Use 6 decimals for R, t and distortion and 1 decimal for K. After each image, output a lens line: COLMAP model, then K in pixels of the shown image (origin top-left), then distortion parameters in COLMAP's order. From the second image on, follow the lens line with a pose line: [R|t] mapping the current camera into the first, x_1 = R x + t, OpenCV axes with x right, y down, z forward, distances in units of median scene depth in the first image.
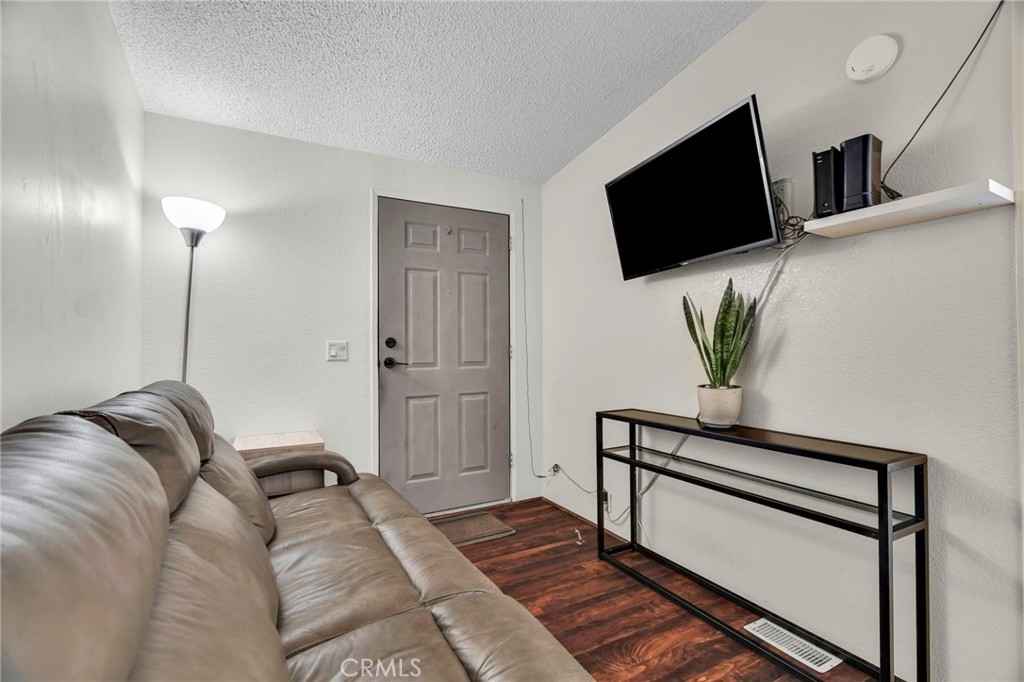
lens RADIAL K [[460.8, 0, 511.5], [0, 460.8, 340.7], [0, 0, 1]] dist [-0.011693, 0.001039]
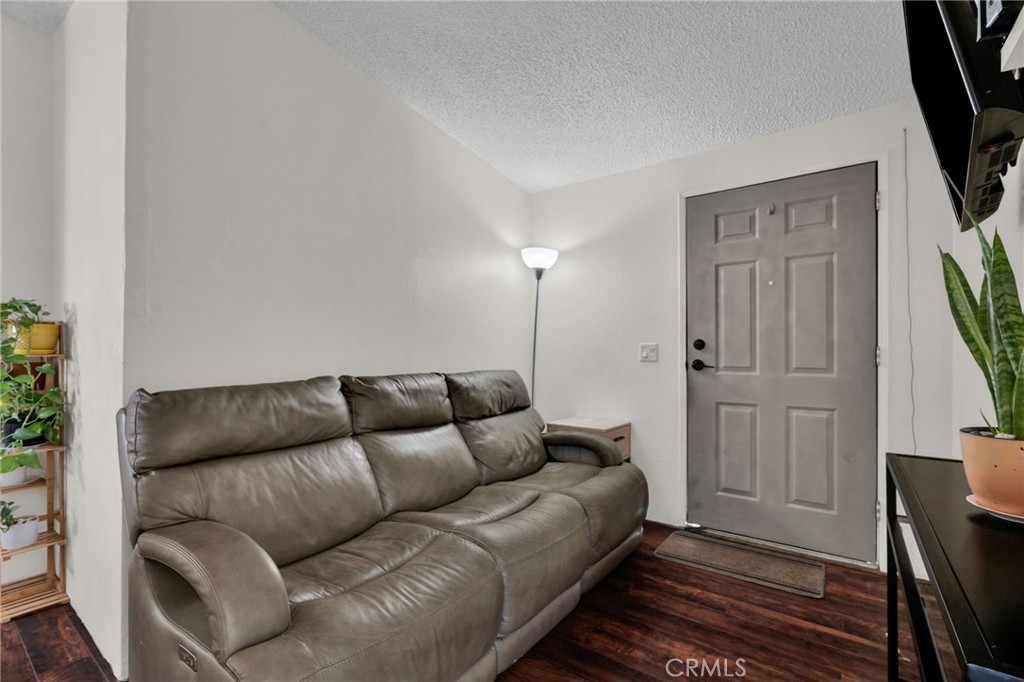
lens RADIAL K [[460.8, 0, 509.3], [0, 460.8, 347.0], [0, 0, 1]] dist [-0.011693, 0.001039]
pose [[0.409443, -0.002038, -0.912334, 0.451635], [0.010407, 0.999943, 0.002437, 0.002902], [0.912276, -0.010492, 0.409441, 0.229555]]
